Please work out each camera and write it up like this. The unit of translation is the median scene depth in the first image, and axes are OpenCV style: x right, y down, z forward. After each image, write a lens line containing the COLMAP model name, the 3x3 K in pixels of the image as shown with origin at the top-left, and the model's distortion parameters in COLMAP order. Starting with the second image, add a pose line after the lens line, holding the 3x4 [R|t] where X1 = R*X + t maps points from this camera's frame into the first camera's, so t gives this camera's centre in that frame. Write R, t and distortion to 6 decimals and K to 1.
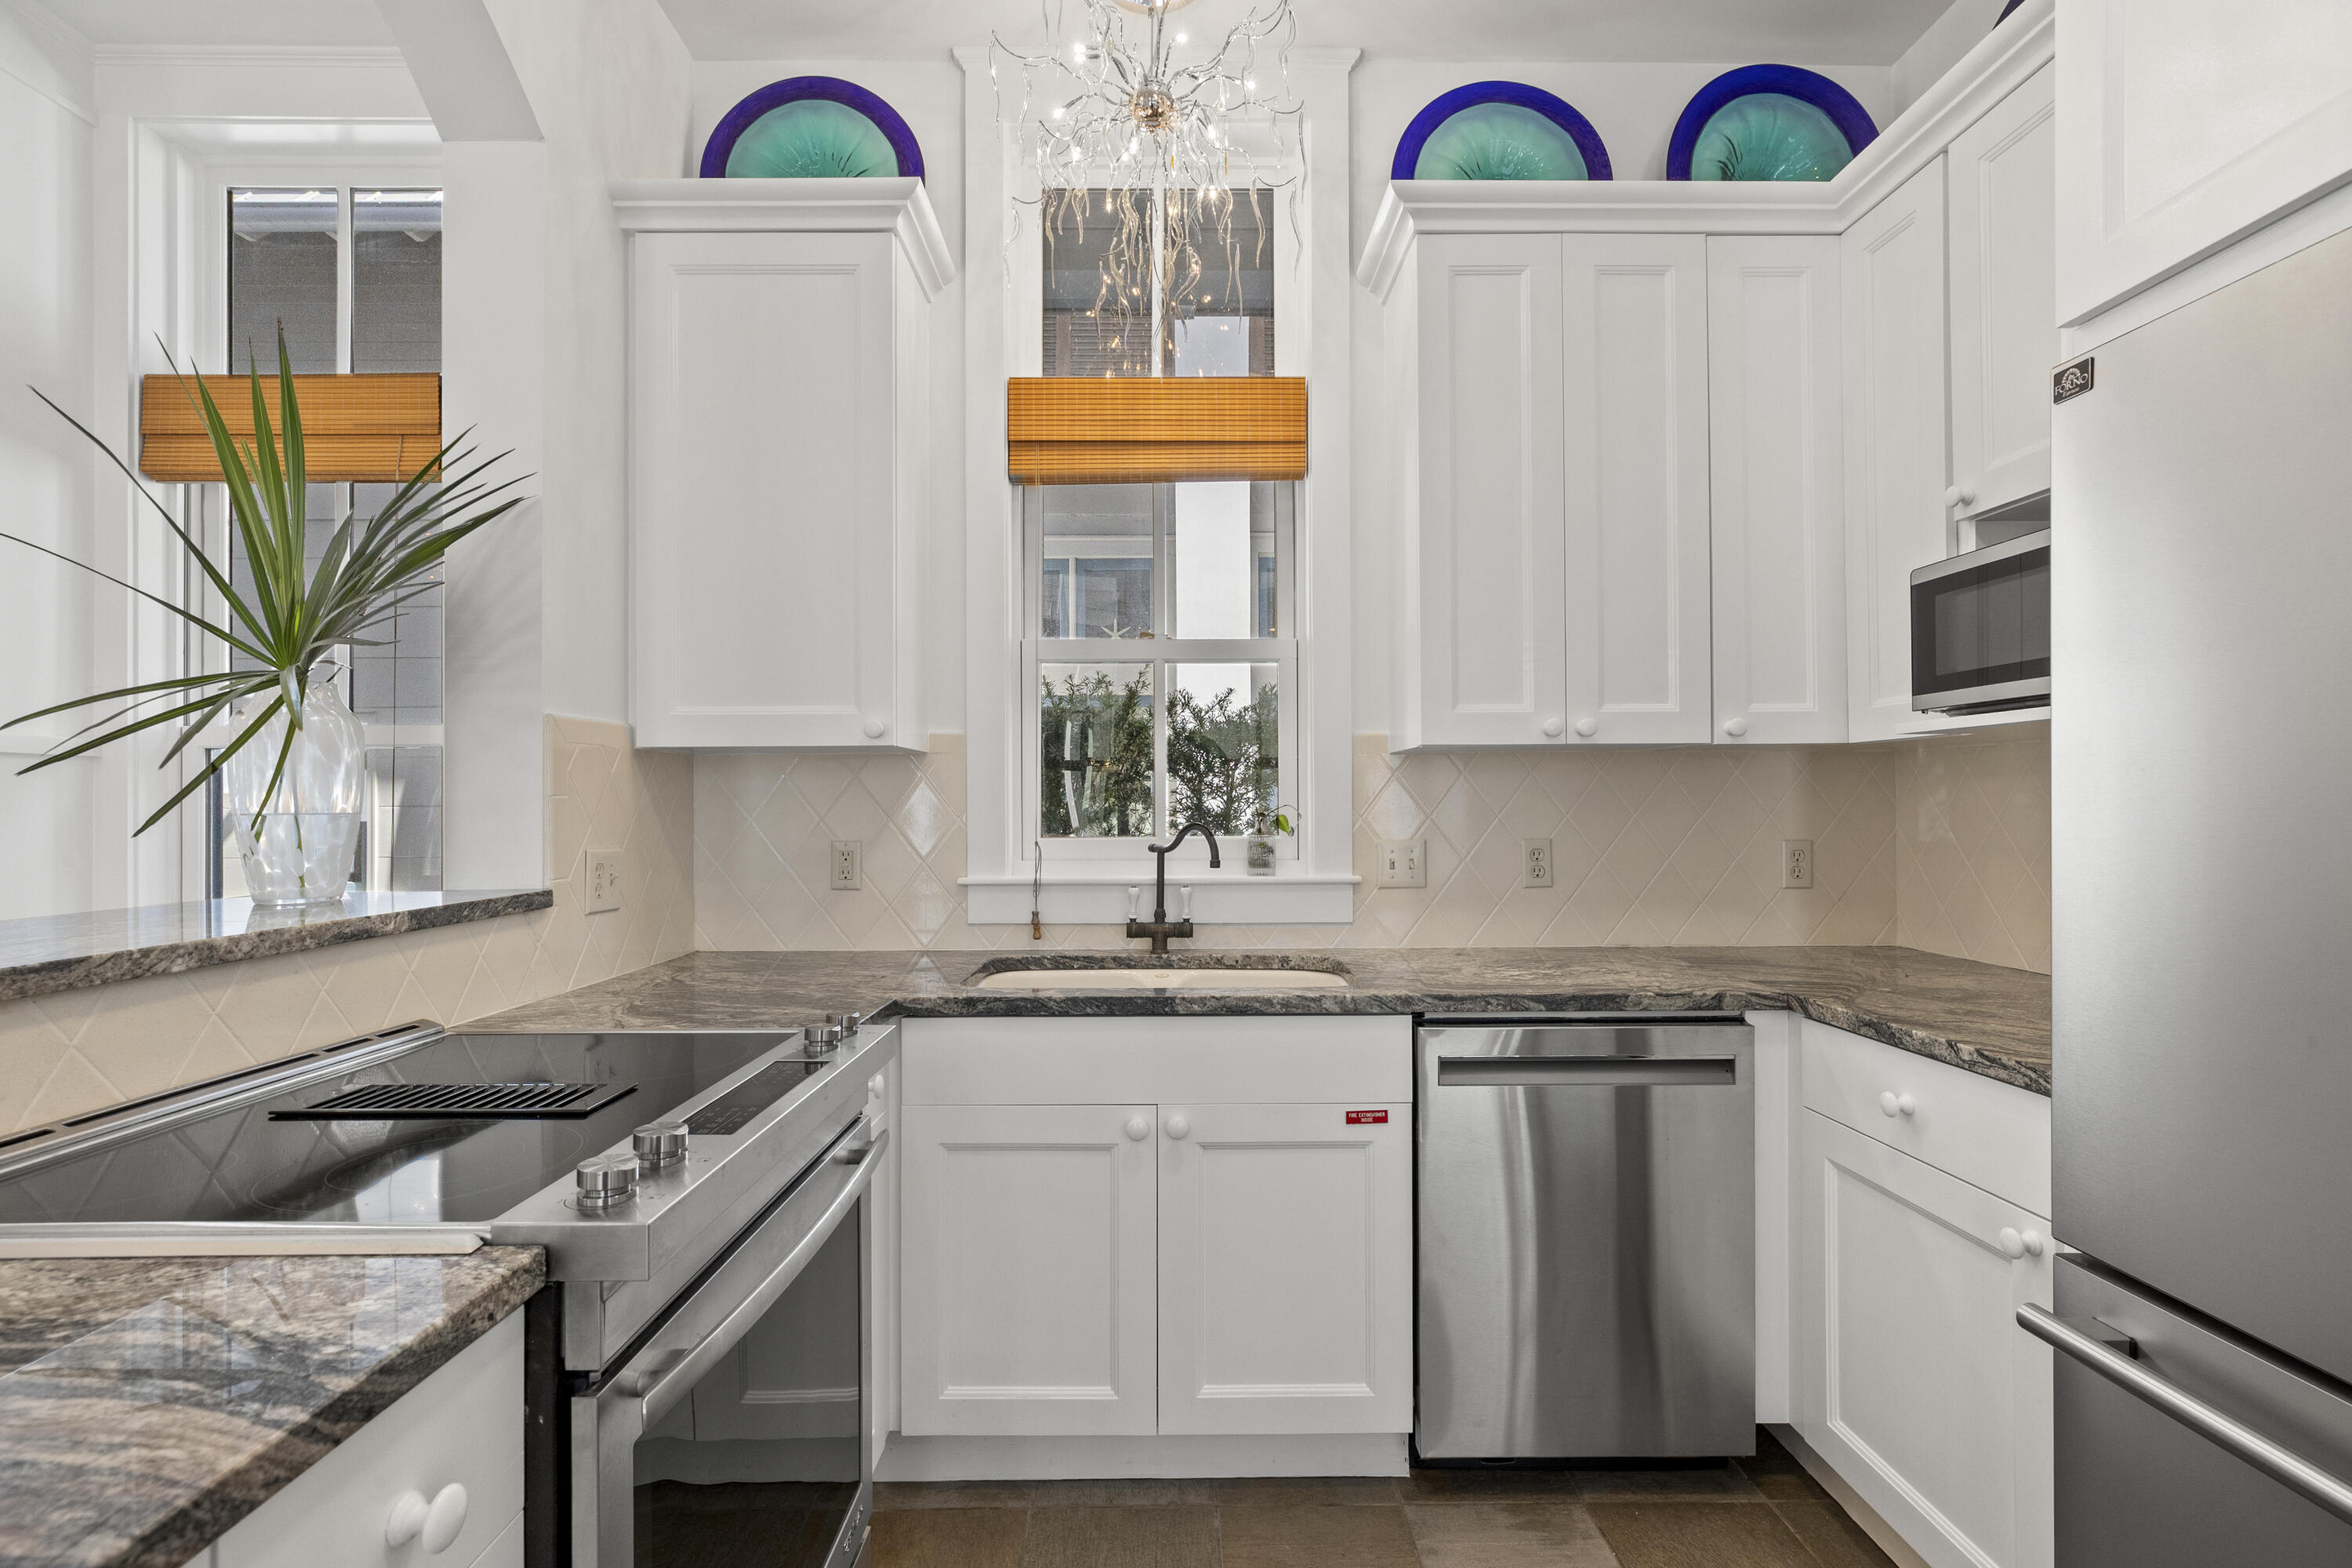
lens RADIAL K [[1081.2, 0, 1178.3], [0, 1081.2, 796.5], [0, 0, 1]] dist [-0.005727, 0.004900]
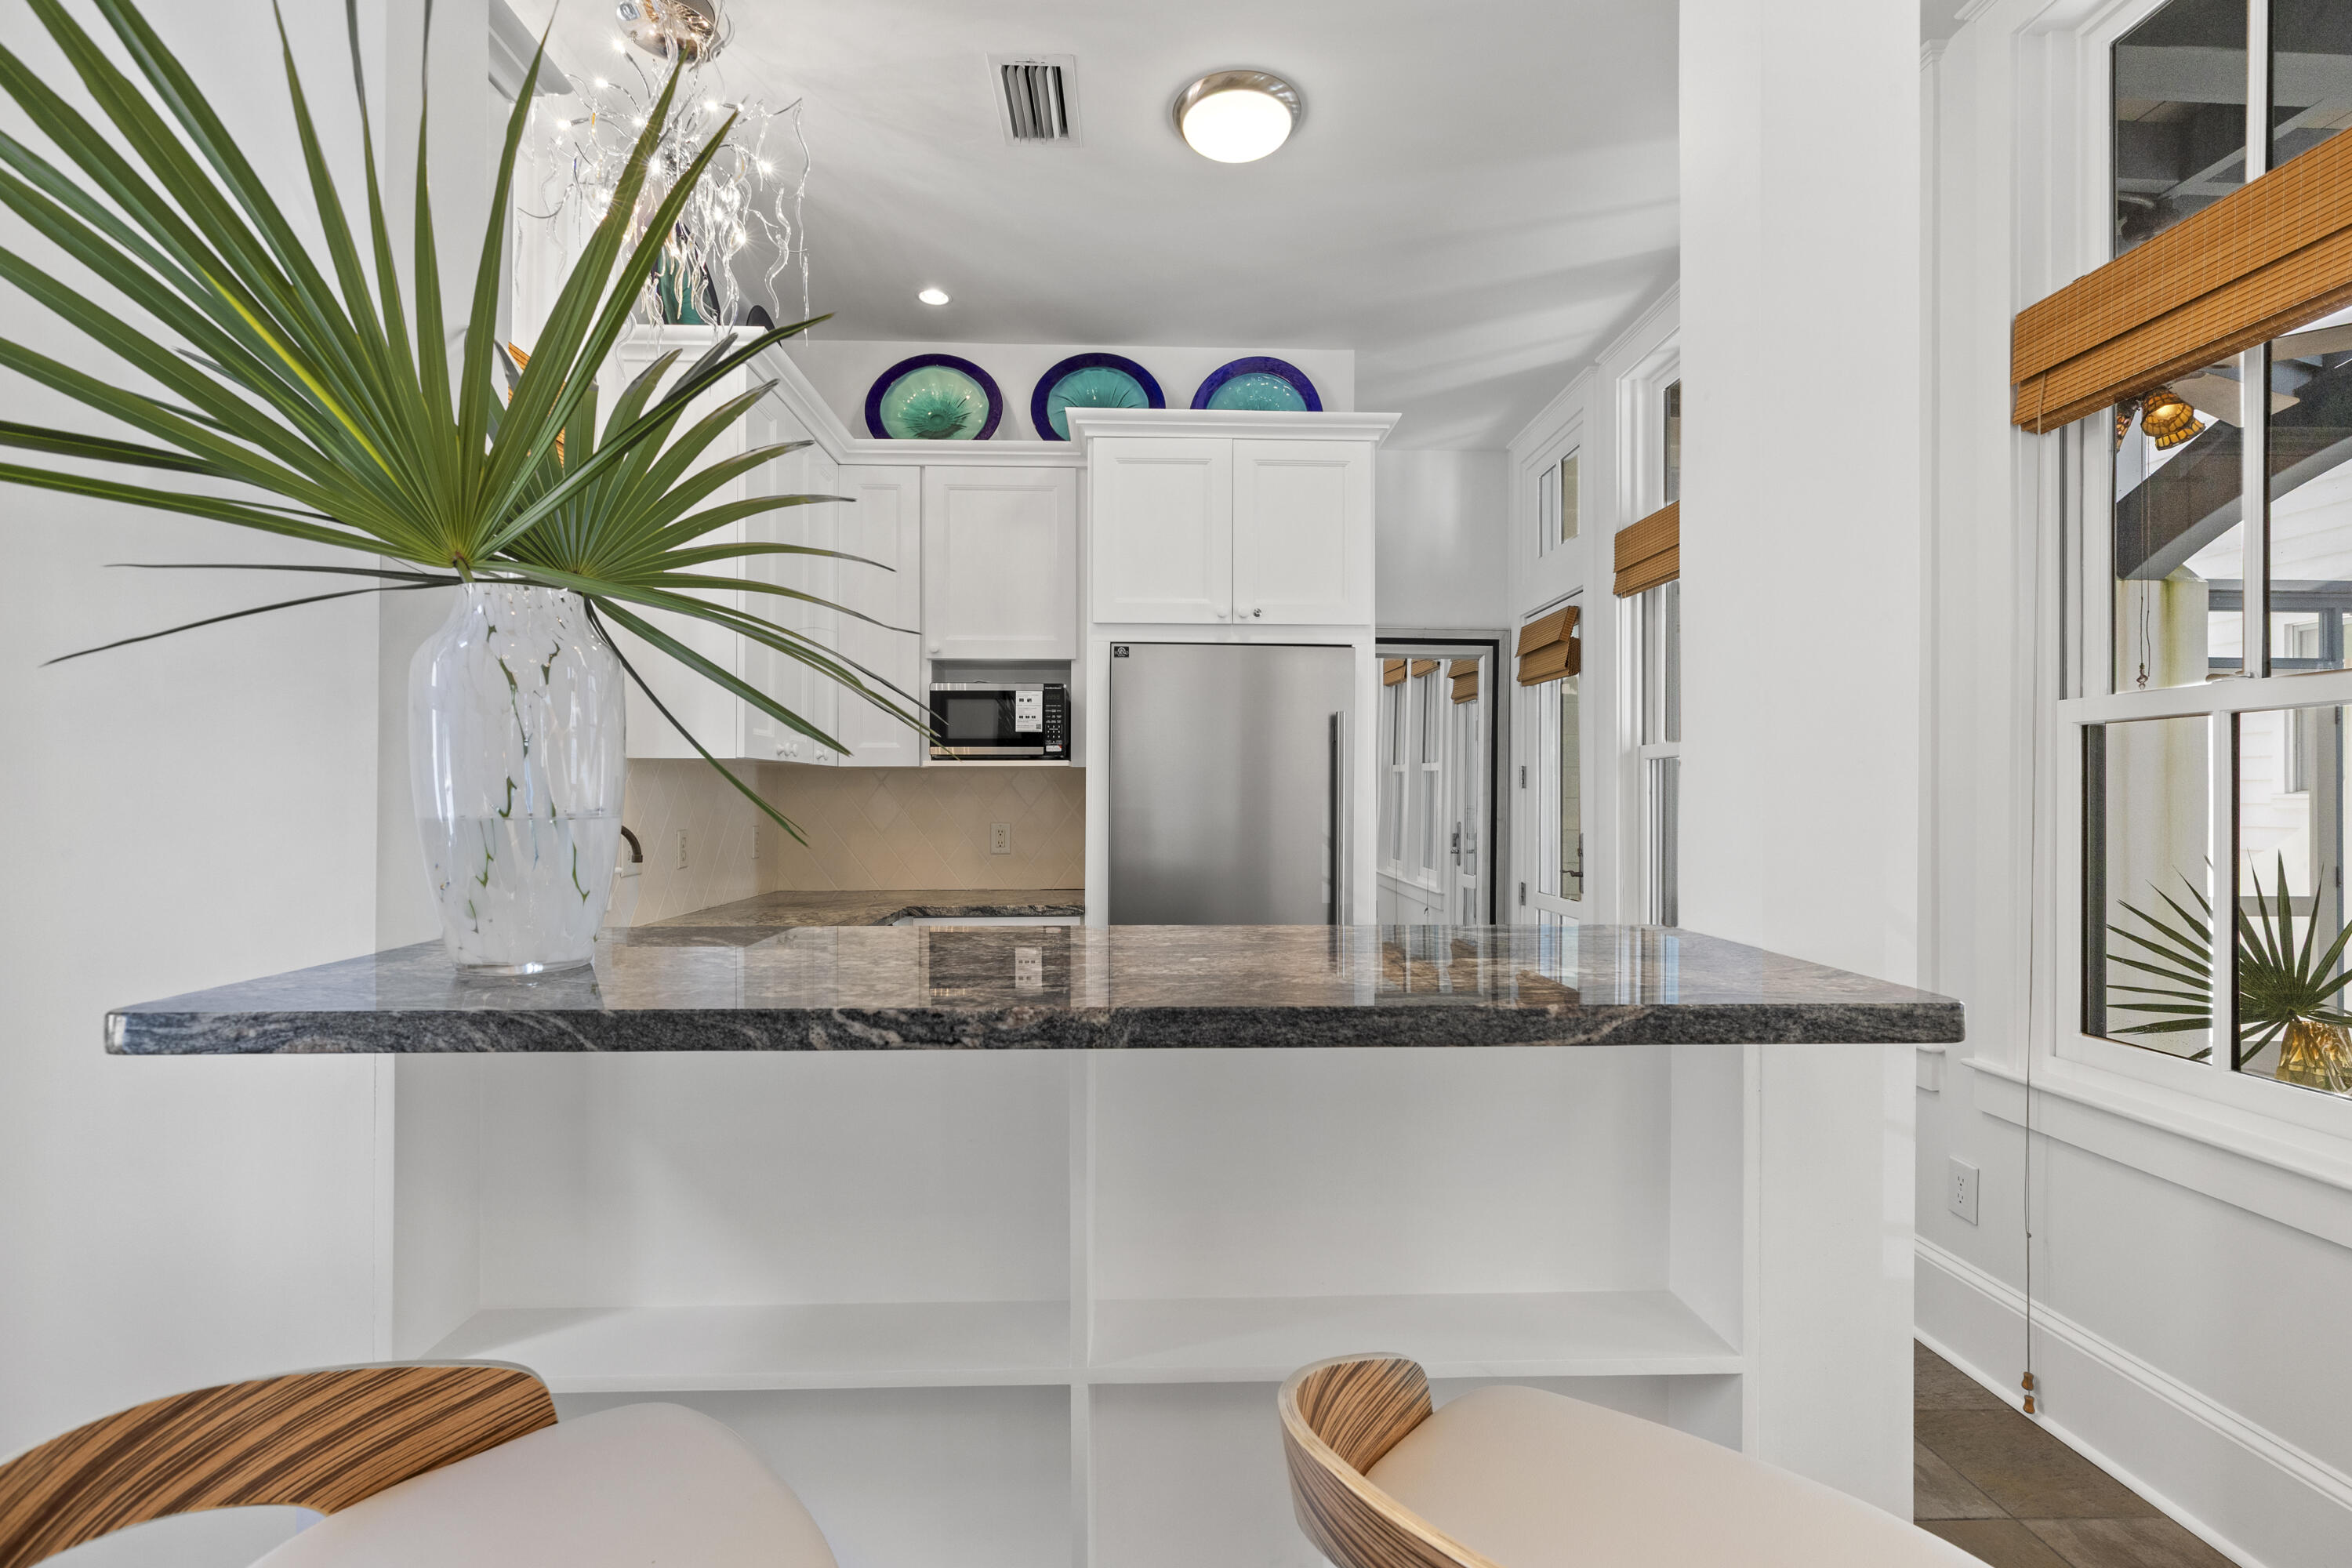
lens RADIAL K [[1081.2, 0, 1179.0], [0, 1081.2, 794.1], [0, 0, 1]] dist [-0.005727, 0.004900]
pose [[-0.028146, 0.007060, 0.999579, -1.073396], [-0.008554, 0.999937, -0.007303, 0.002118], [-0.999567, -0.008756, -0.028083, 0.495729]]
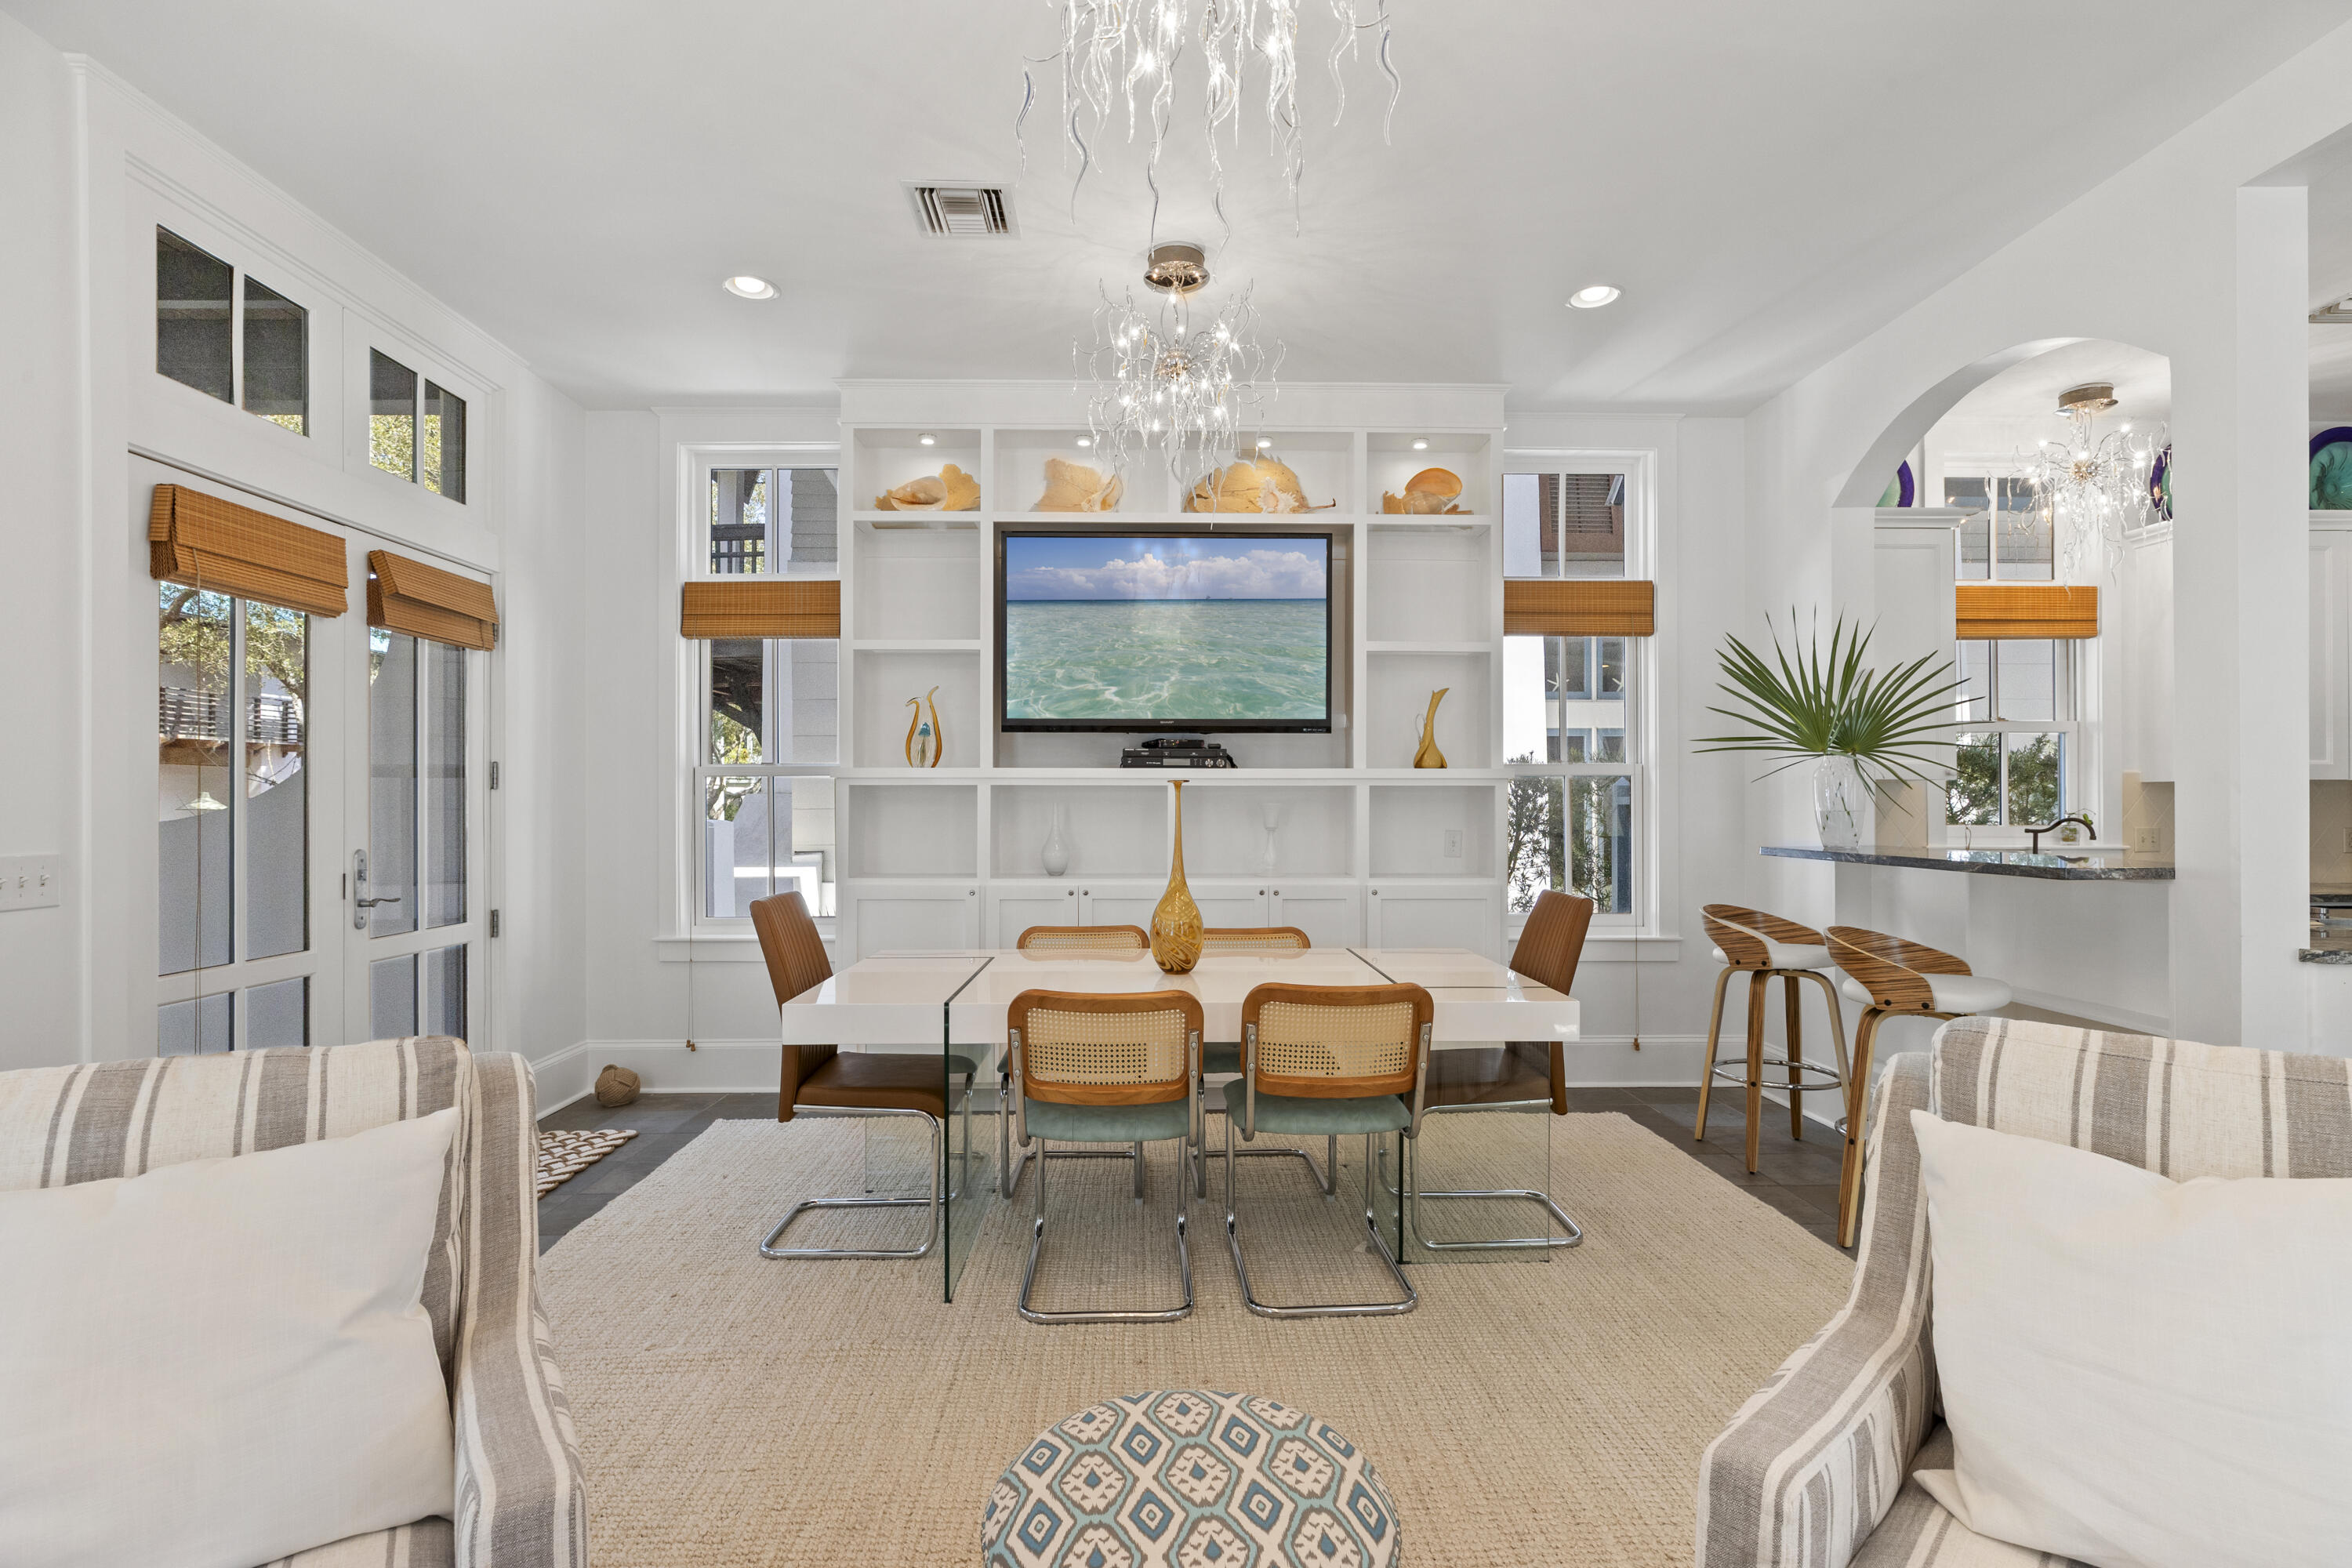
lens RADIAL K [[1081.2, 0, 1173.8], [0, 1081.2, 792.3], [0, 0, 1]] dist [-0.005727, 0.004900]
pose [[0.999914, 0.003869, 0.012515, -1.736468], [-0.003837, 0.999989, -0.002638, -0.010589], [-0.012525, 0.002590, 0.999918, -1.011901]]
